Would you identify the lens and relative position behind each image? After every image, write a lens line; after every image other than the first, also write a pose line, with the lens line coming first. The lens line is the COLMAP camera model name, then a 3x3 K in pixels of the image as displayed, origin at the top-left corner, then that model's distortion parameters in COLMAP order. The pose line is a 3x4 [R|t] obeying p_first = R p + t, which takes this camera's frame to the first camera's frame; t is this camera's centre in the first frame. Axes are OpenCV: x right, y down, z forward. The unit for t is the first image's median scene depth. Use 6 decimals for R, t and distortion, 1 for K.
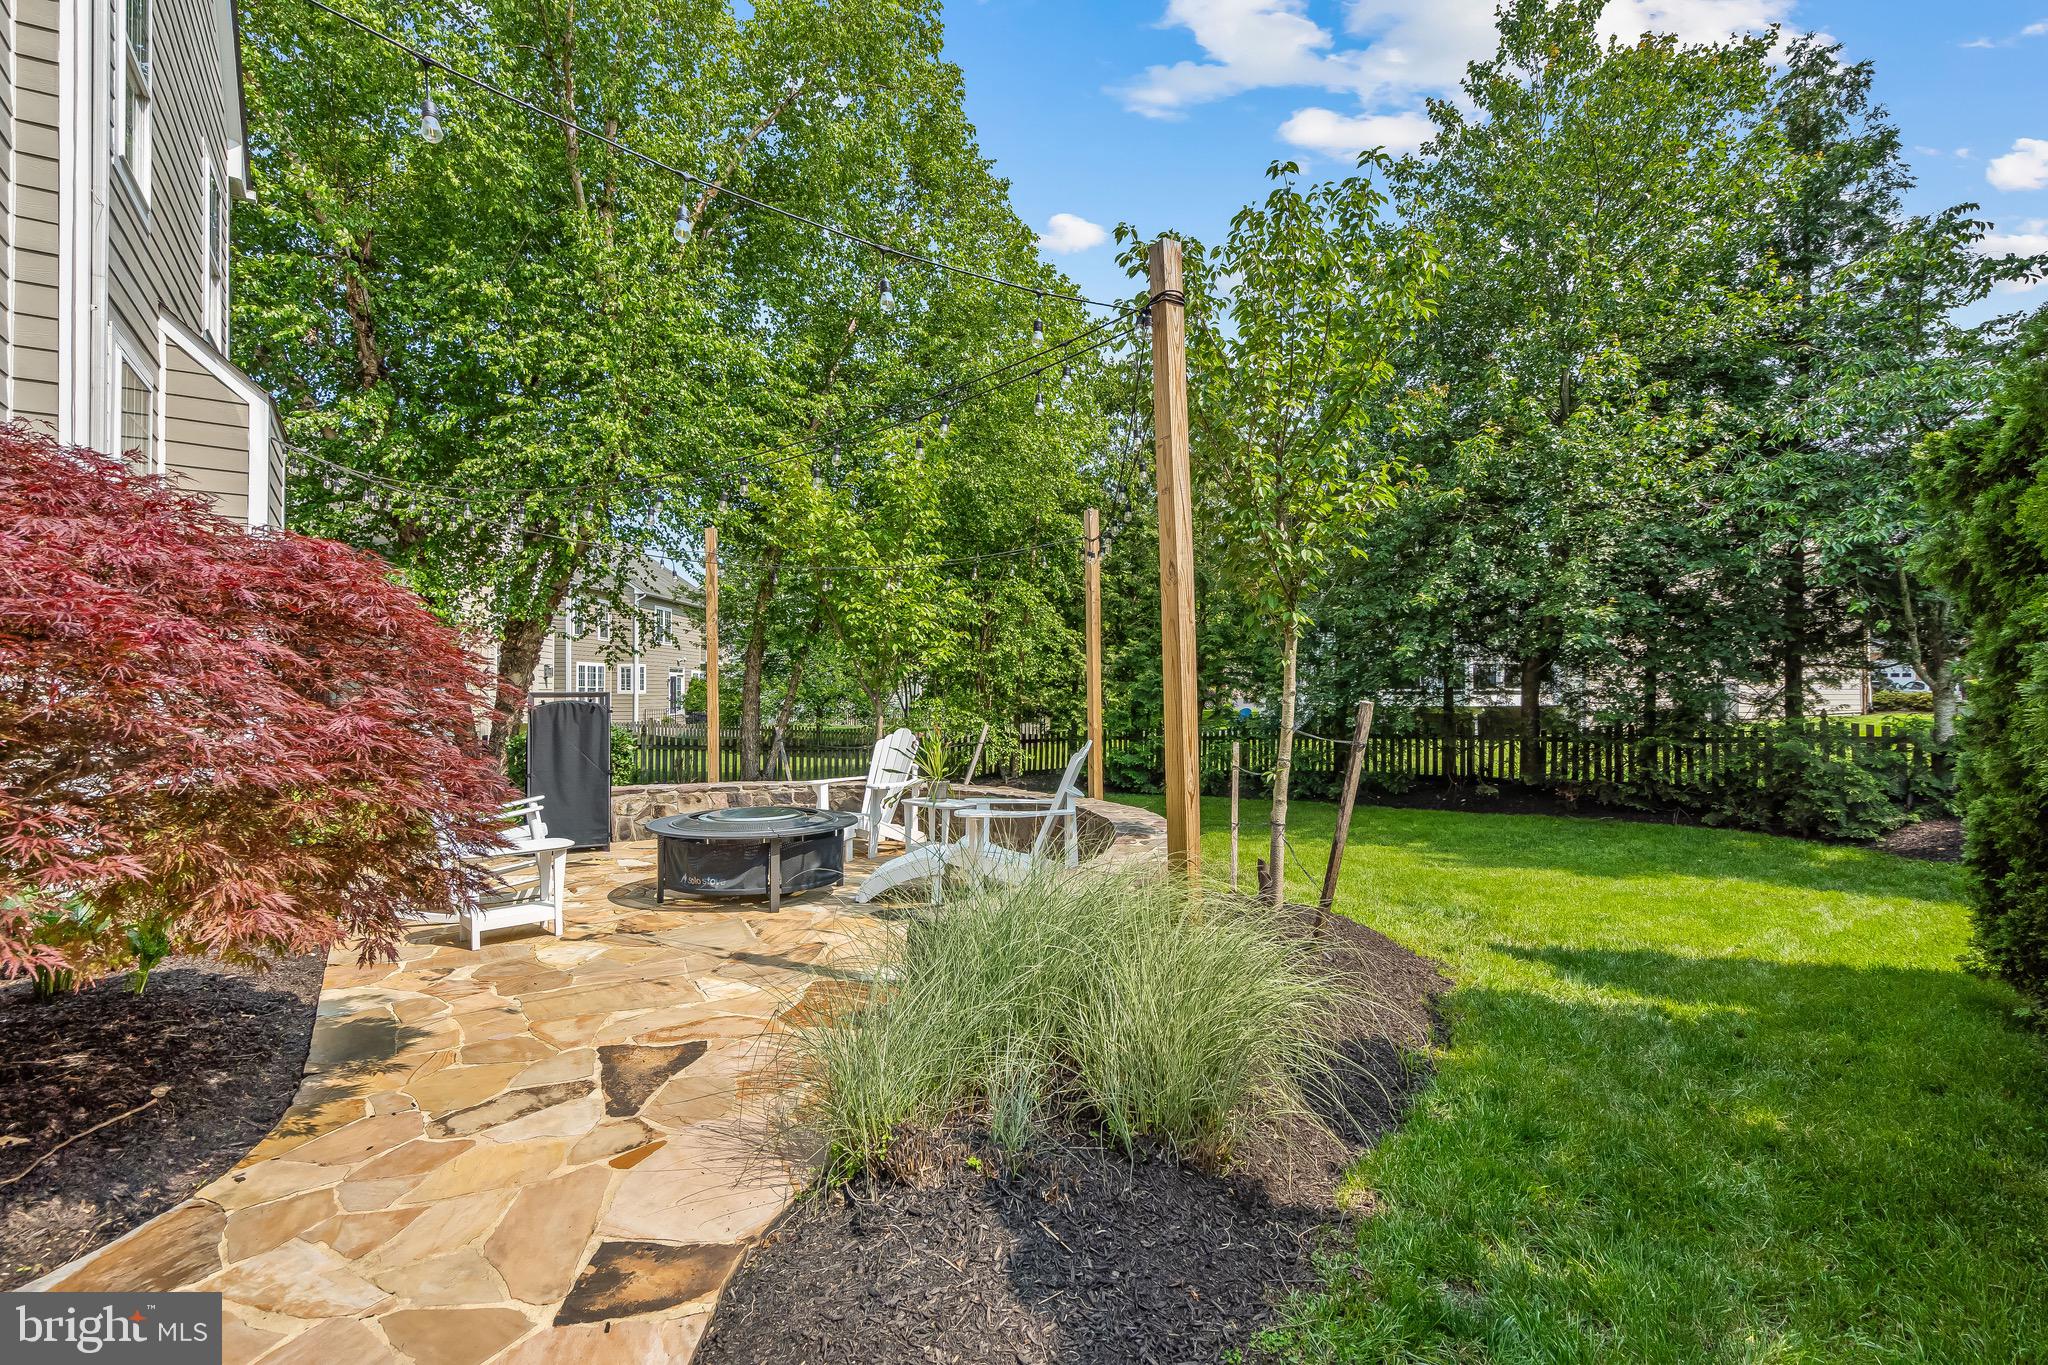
lens RADIAL K [[1001.7, 0, 1024.0], [0, 1001.7, 682.5], [0, 0, 1]] dist [-0.003009, -0.000135]
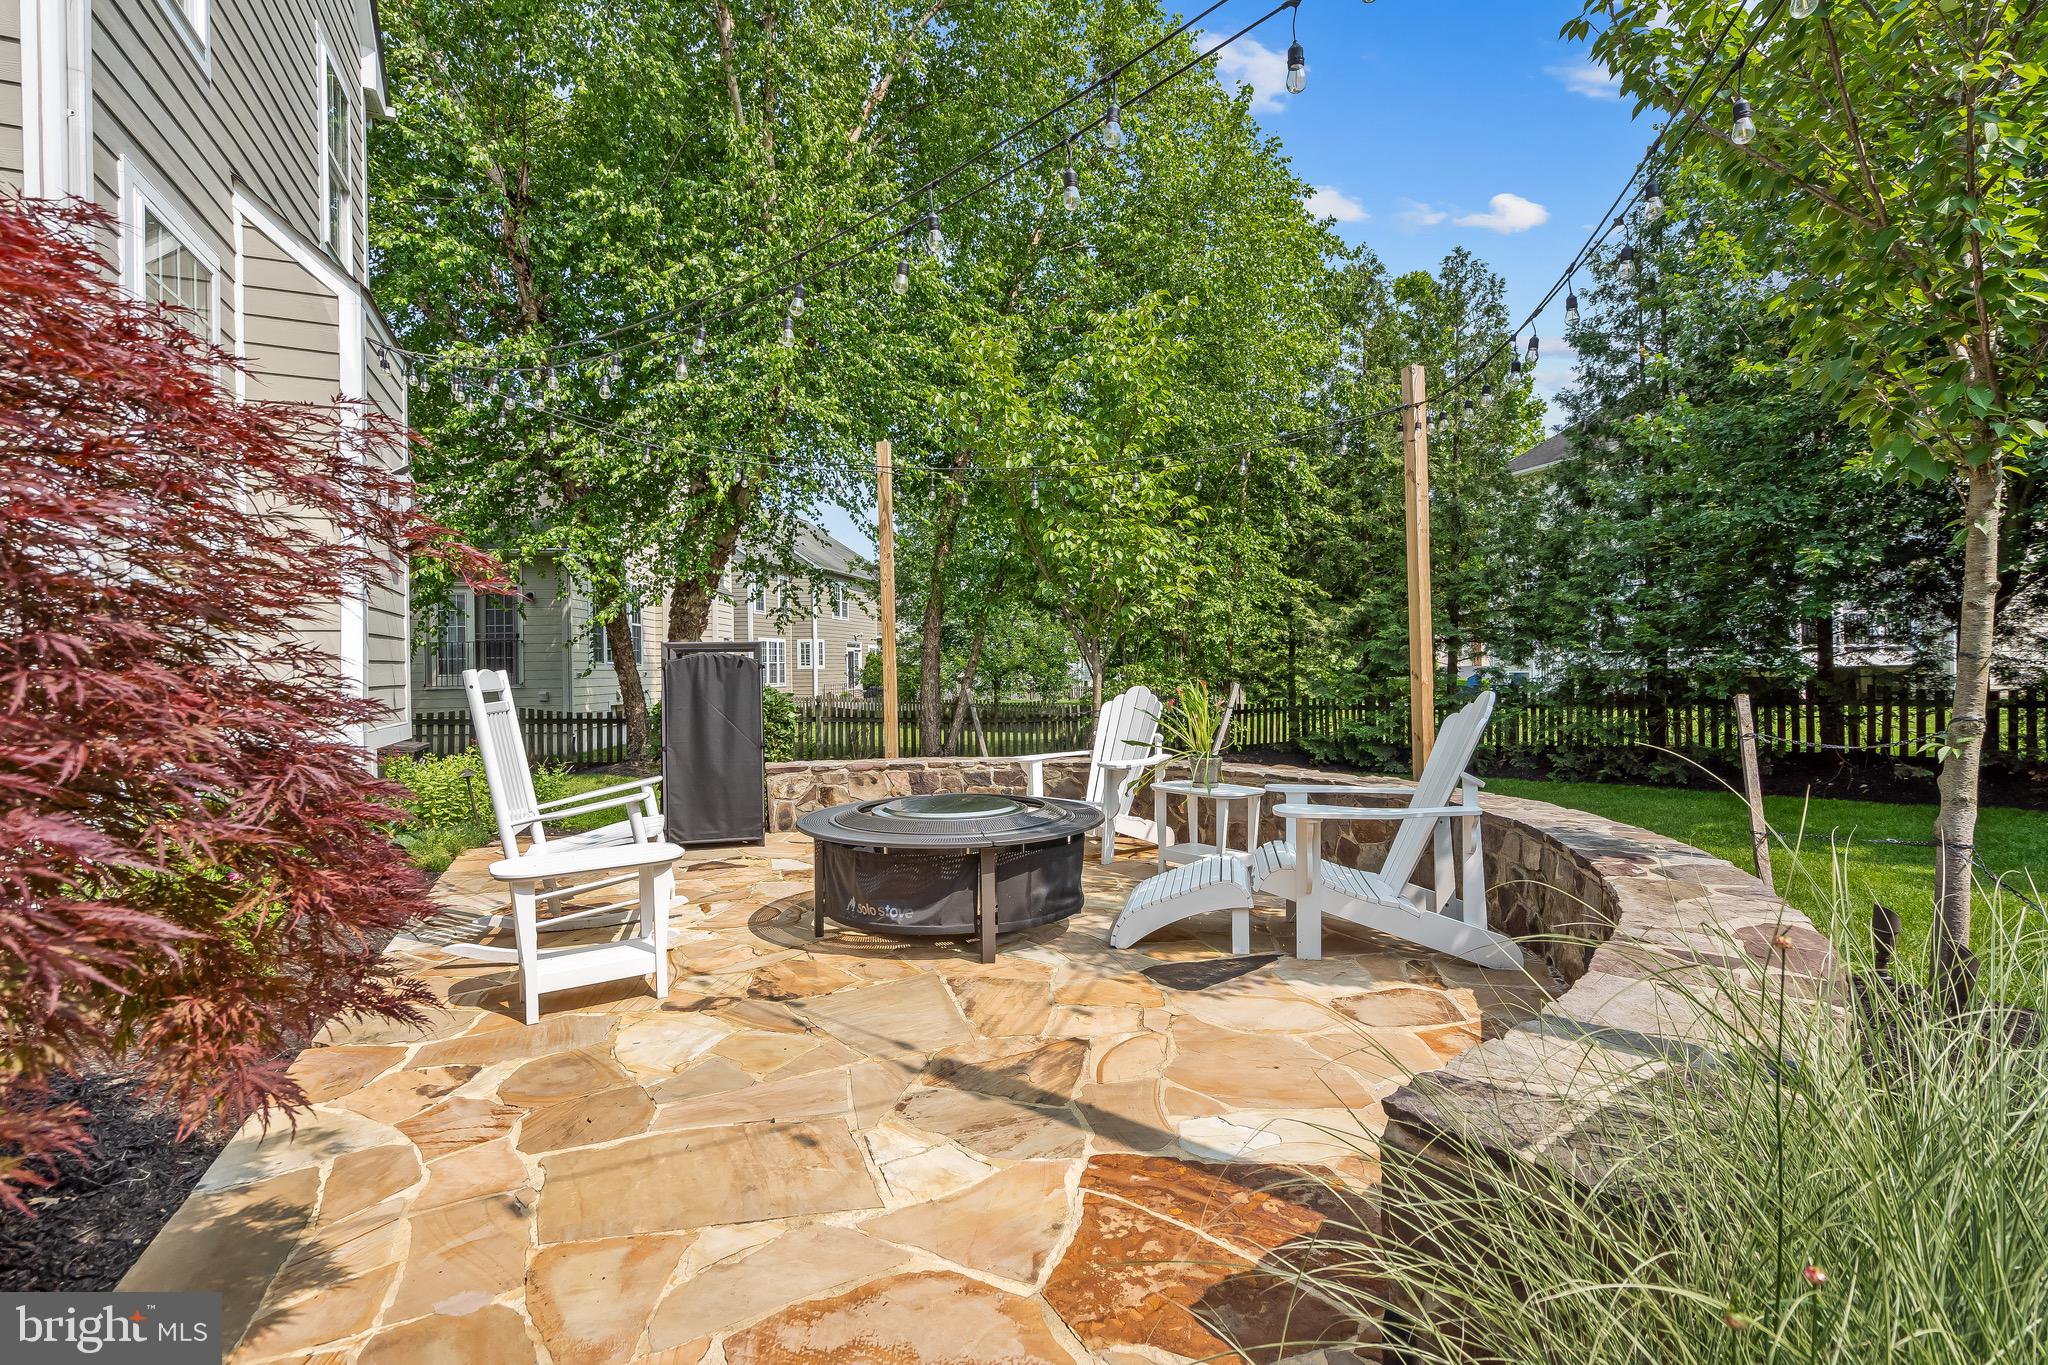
lens RADIAL K [[930.9, 0, 1024.0], [0, 930.9, 682.5], [0, 0, 1]] dist [0.000217, -0.000011]
pose [[0.987563, -0.009278, -0.156947, -0.099671], [0.012171, 0.999773, 0.017478, 0.030831], [0.156750, -0.019171, 0.987452, 0.318497]]
